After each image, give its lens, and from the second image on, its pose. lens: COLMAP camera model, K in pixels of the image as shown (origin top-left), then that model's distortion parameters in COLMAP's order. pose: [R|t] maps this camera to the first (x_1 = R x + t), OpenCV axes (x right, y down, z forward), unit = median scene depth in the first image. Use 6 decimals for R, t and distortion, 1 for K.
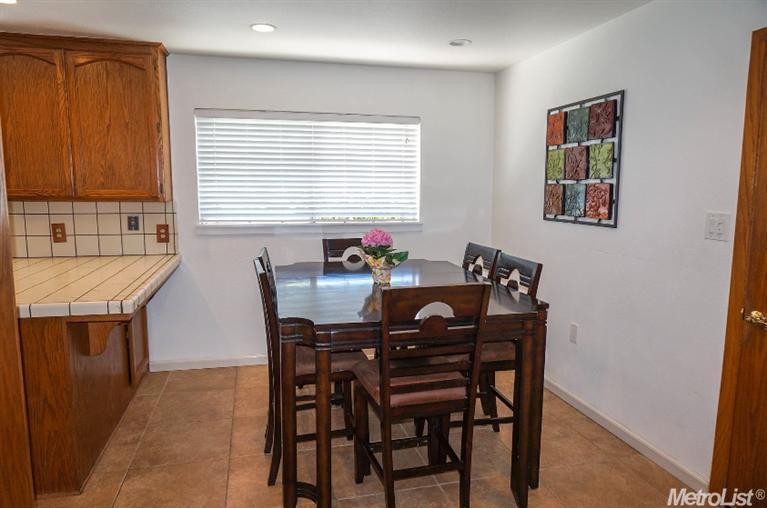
lens RADIAL K [[523.8, 0, 401.4], [0, 523.8, 258.3], [0, 0, 1]] dist [-0.036864, 0.022271]
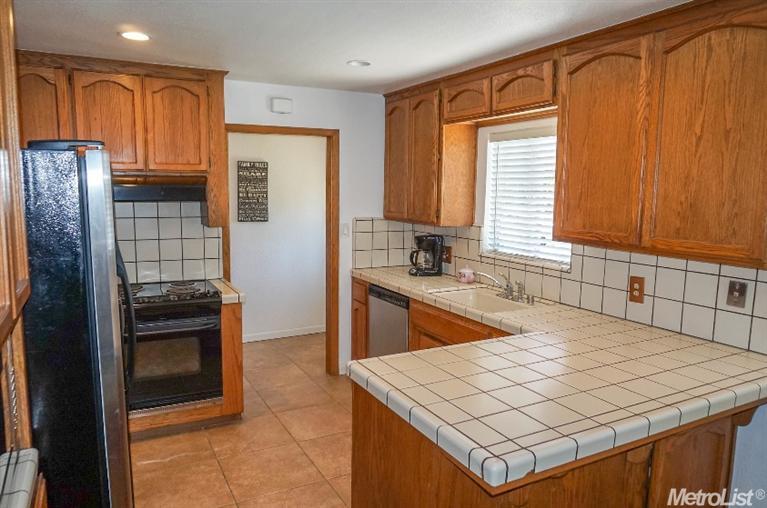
lens RADIAL K [[523.8, 0, 391.8], [0, 523.8, 254.1], [0, 0, 1]] dist [-0.036864, 0.022271]
pose [[0.236490, 0.116099, -0.964673, -0.038763], [-0.144171, 0.986038, 0.083327, -0.115315], [0.960878, 0.119372, 0.249927, 0.498260]]
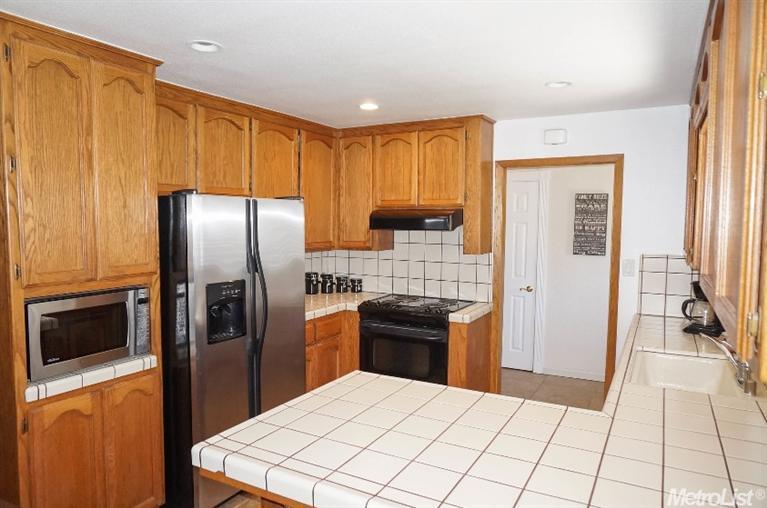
lens RADIAL K [[523.8, 0, 391.5], [0, 523.8, 256.3], [0, 0, 1]] dist [-0.036864, 0.022271]
pose [[-0.692472, 0.037894, -0.720449, -0.182820], [-0.110867, 0.981168, 0.158169, -0.197006], [0.712875, 0.189401, -0.675231, 1.119337]]
